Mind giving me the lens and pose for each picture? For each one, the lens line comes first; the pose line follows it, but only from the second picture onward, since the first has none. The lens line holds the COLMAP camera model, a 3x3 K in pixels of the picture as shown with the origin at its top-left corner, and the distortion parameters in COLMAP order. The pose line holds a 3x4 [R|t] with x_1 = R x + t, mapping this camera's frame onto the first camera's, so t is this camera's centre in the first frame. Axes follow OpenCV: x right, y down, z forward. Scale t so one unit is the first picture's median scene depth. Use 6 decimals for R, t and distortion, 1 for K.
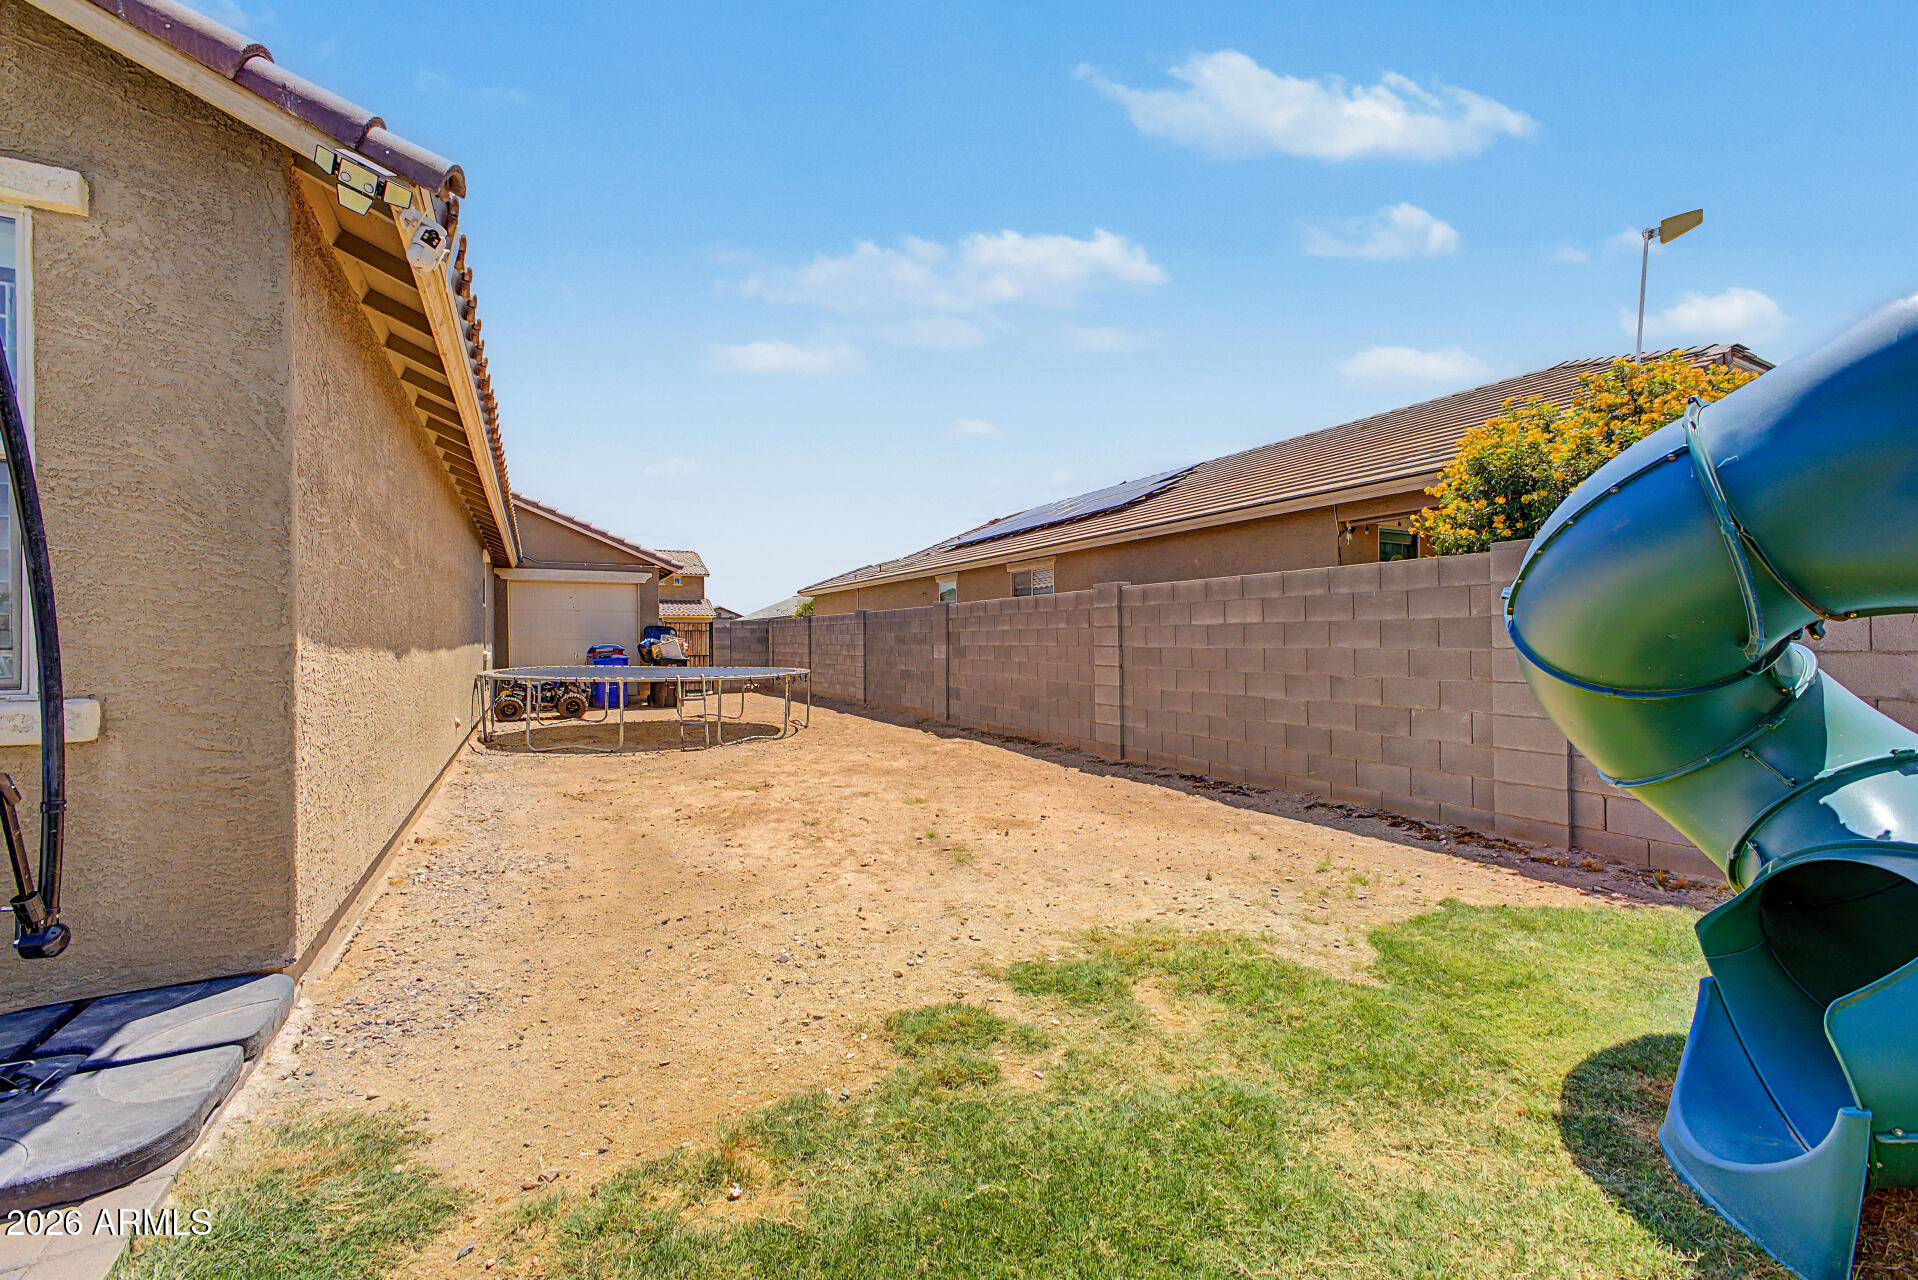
lens RADIAL K [[759.5, 0, 965.8], [0, 759.5, 635.4], [0, 0, 1]] dist [0.019856, -0.006213]
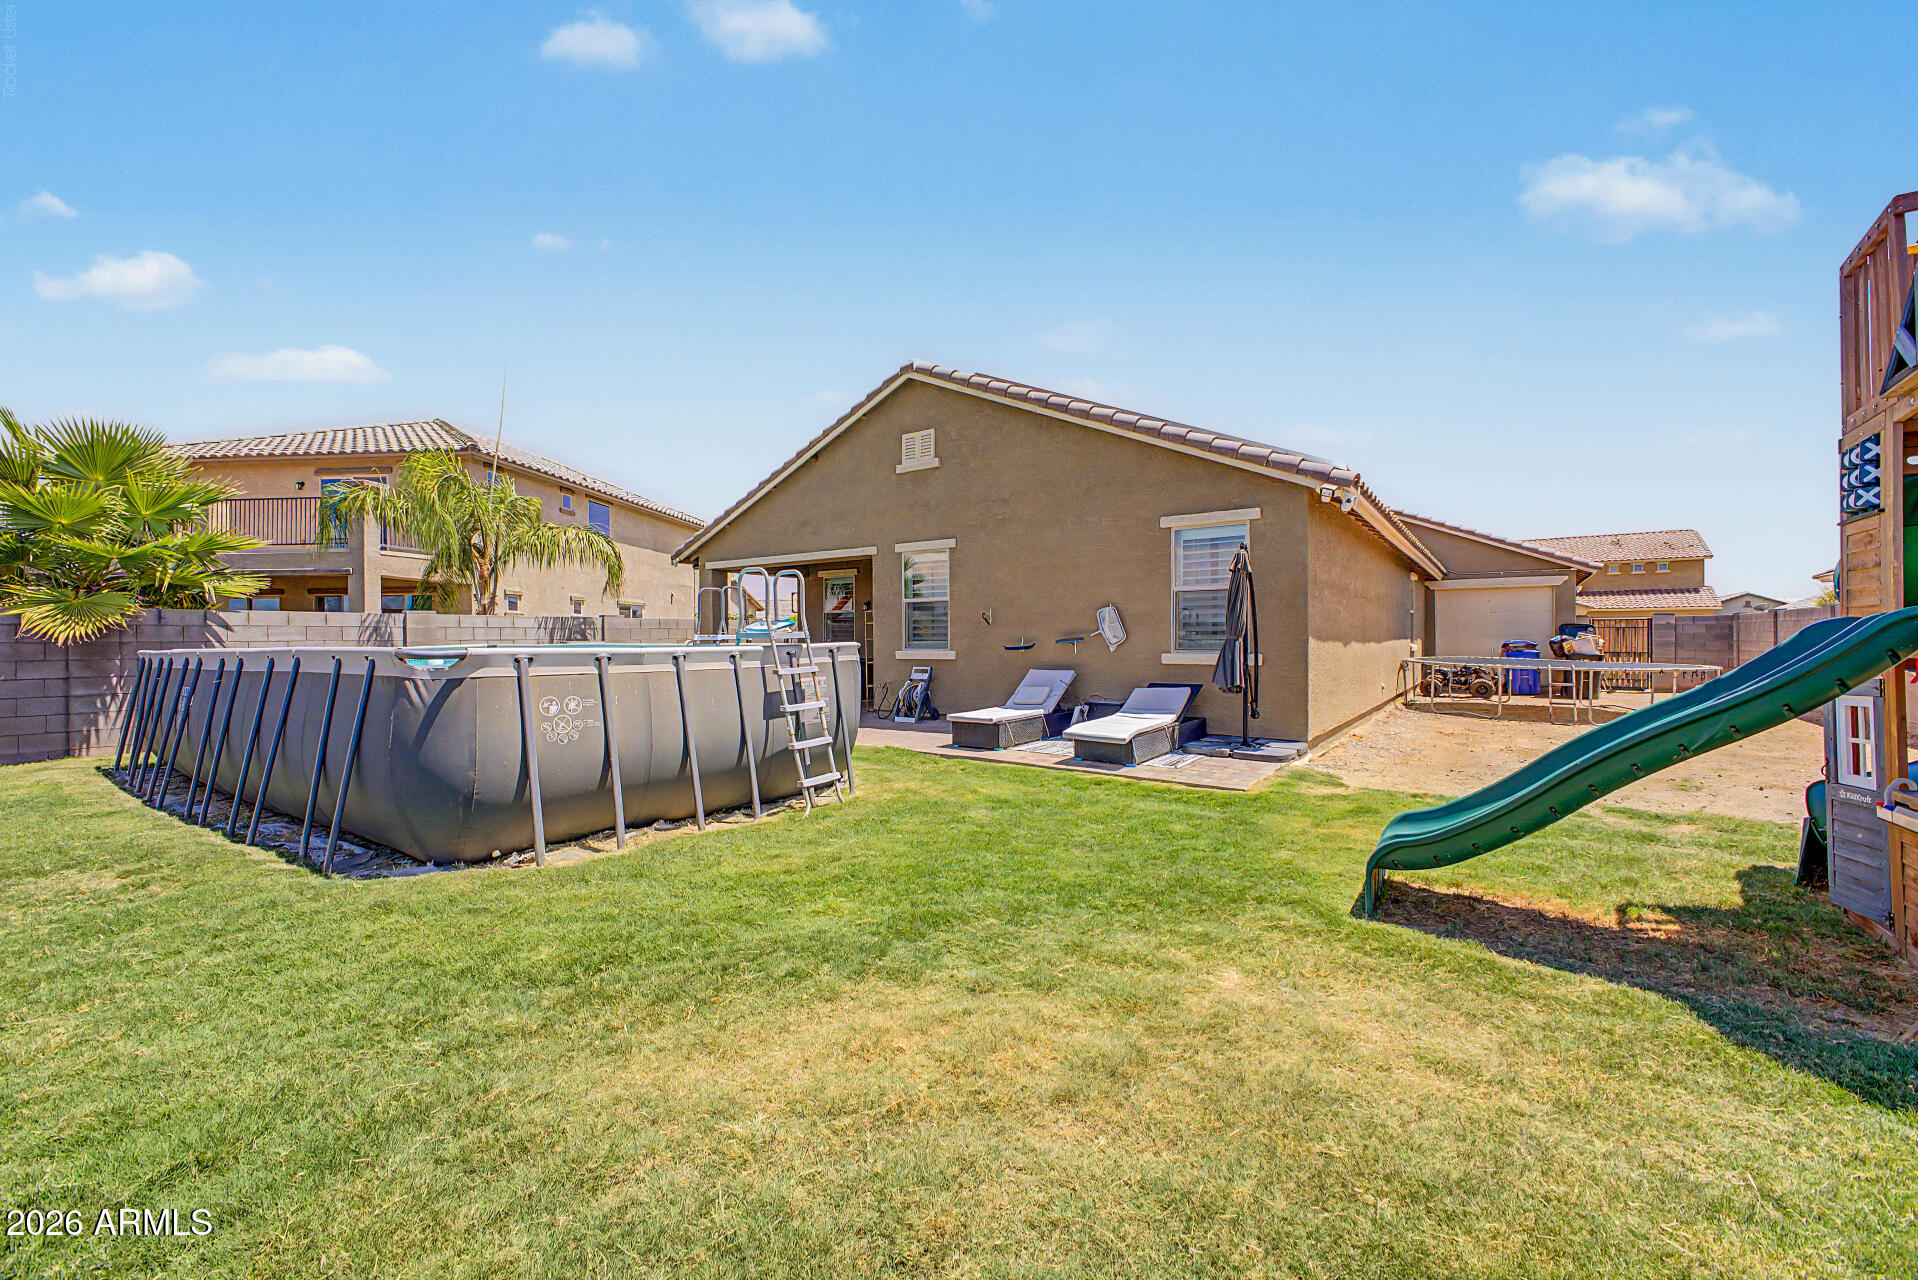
lens RADIAL K [[759.5, 0, 965.8], [0, 759.5, 635.4], [0, 0, 1]] dist [0.019856, -0.006213]
pose [[0.428874, 0.005048, -0.903350, 0.225896], [0.001746, 0.999978, 0.006417, -0.004638], [0.903362, -0.004330, 0.428856, -0.270573]]
